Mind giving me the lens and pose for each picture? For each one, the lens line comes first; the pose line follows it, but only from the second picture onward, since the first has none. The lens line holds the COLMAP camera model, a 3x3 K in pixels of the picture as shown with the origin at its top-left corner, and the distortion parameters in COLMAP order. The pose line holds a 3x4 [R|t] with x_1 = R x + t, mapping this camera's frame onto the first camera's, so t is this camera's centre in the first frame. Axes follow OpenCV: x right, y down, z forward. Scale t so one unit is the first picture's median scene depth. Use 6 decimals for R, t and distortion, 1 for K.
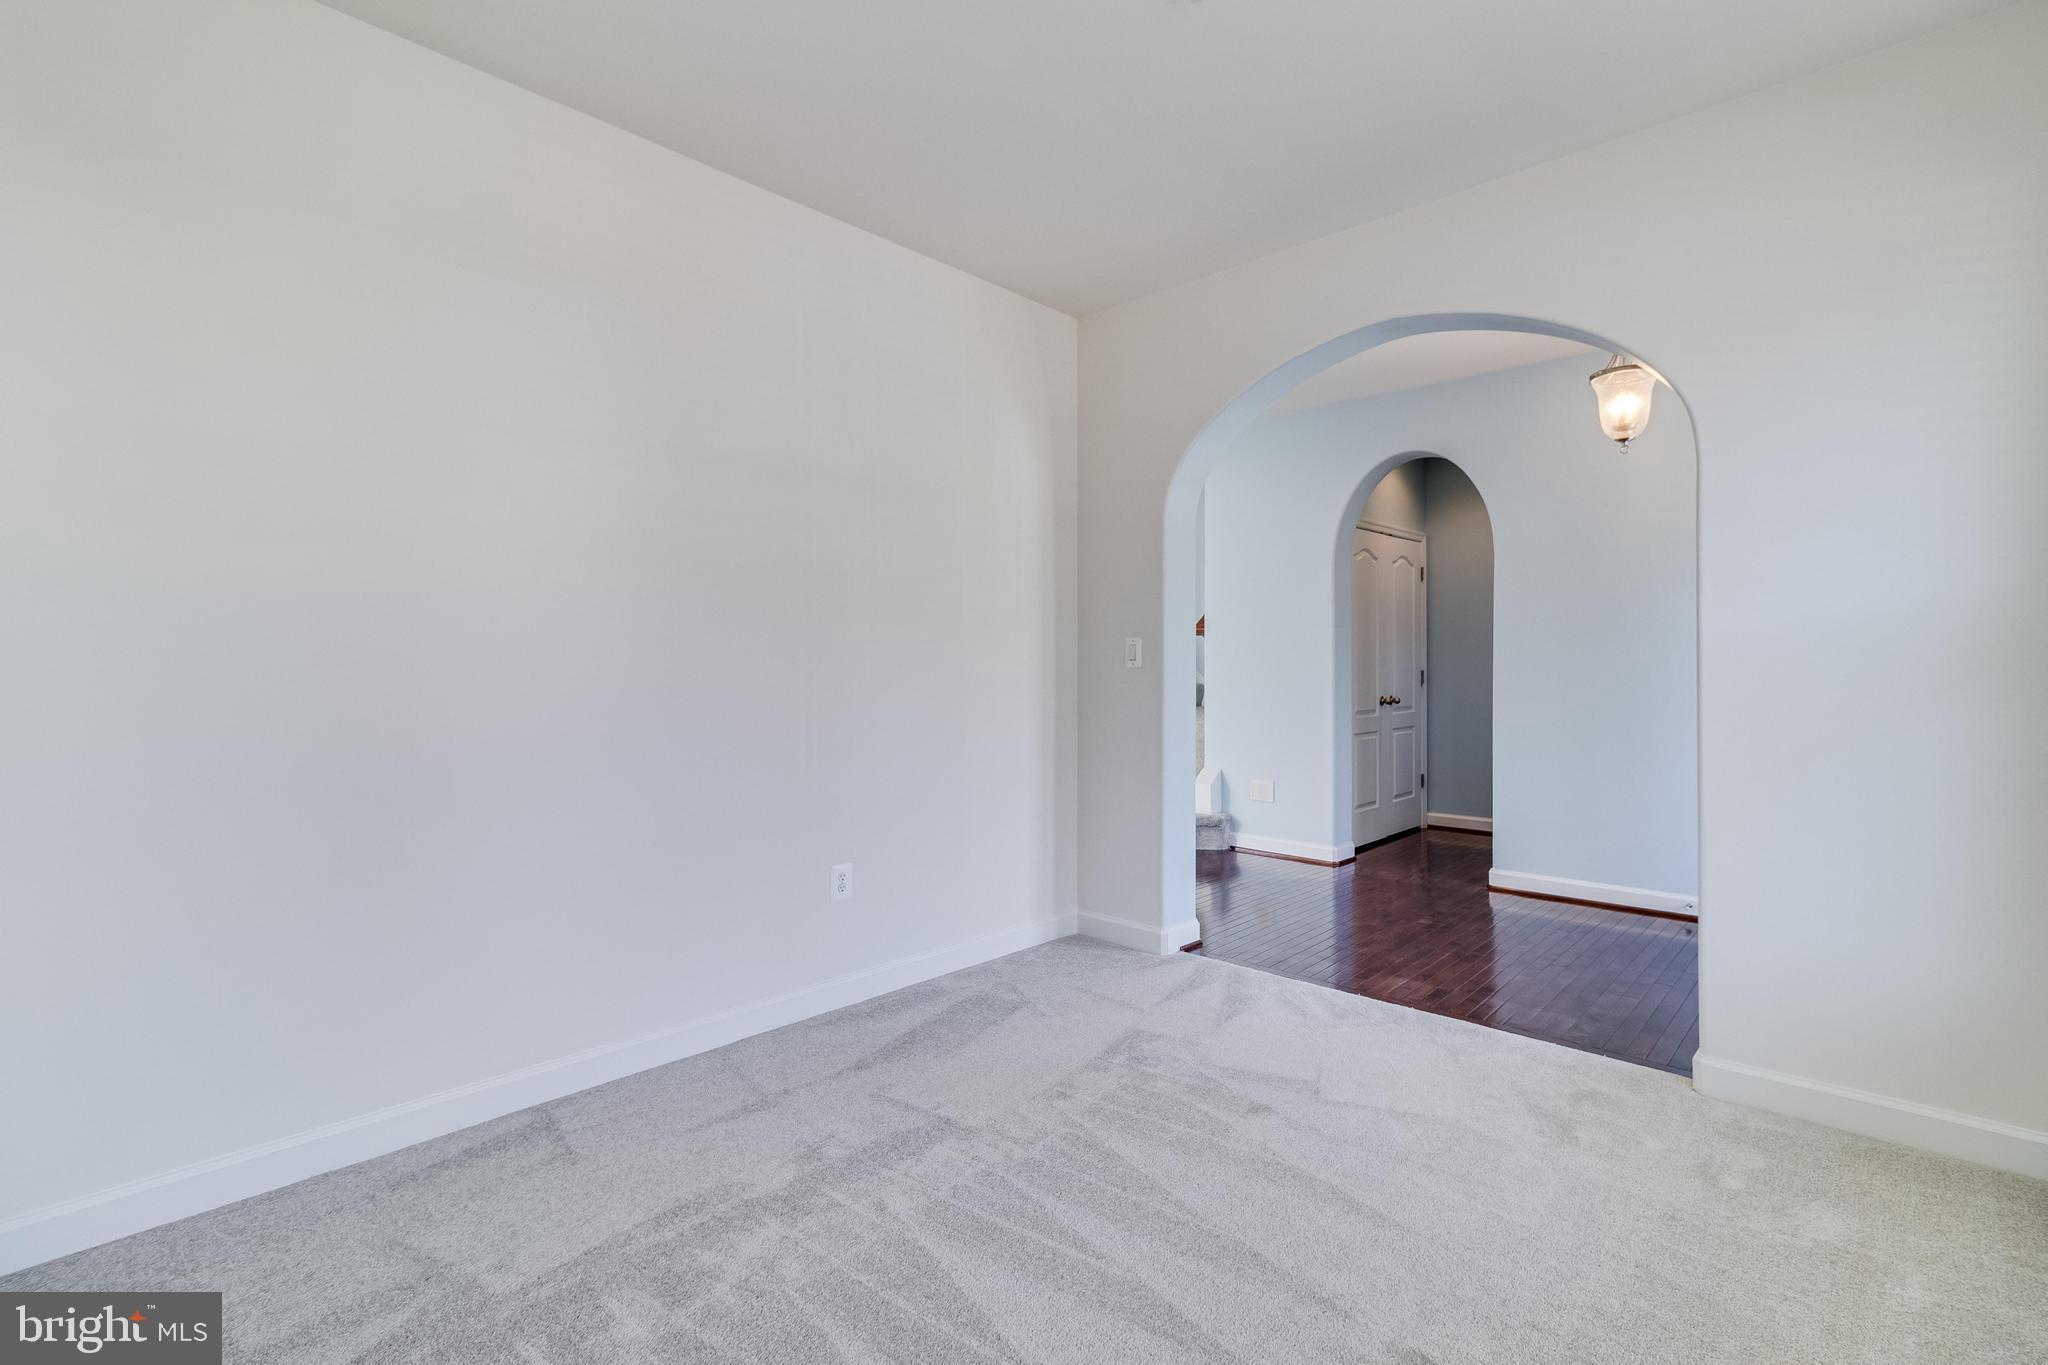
lens RADIAL K [[950.8, 0, 1026.5], [0, 950.8, 678.2], [0, 0, 1]] dist [0.008361, 0.000902]
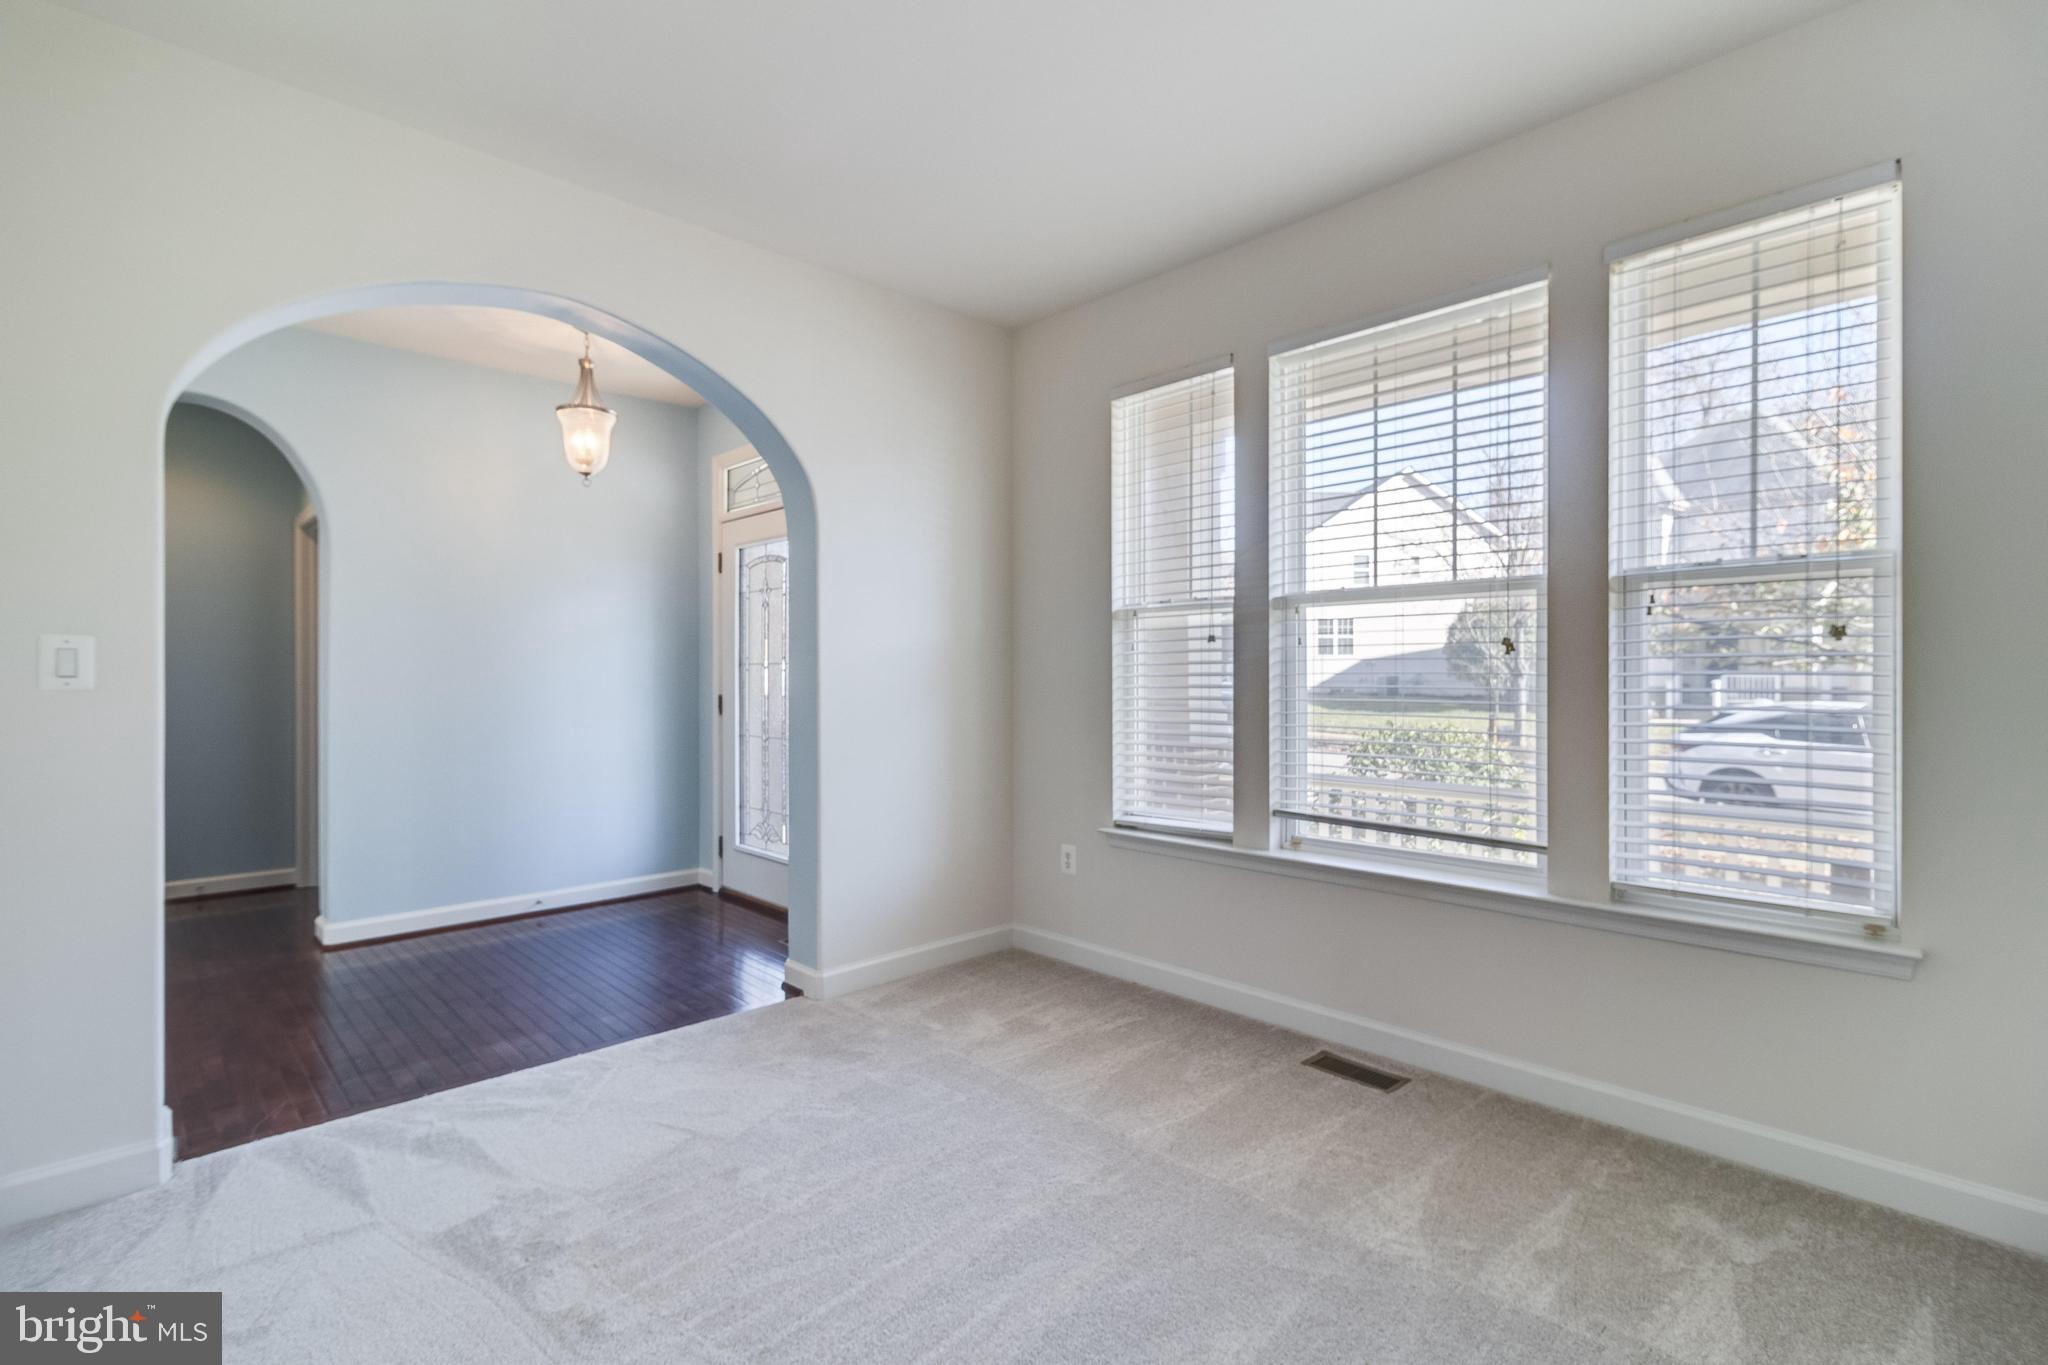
lens RADIAL K [[950.8, 0, 1021.3], [0, 950.8, 669.9], [0, 0, 1]] dist [0.008361, 0.000902]
pose [[0.065378, 0.008003, 0.997828, -0.361498], [0.023771, 0.999672, -0.009575, -0.003703], [-0.997577, 0.024346, 0.065167, 0.378039]]
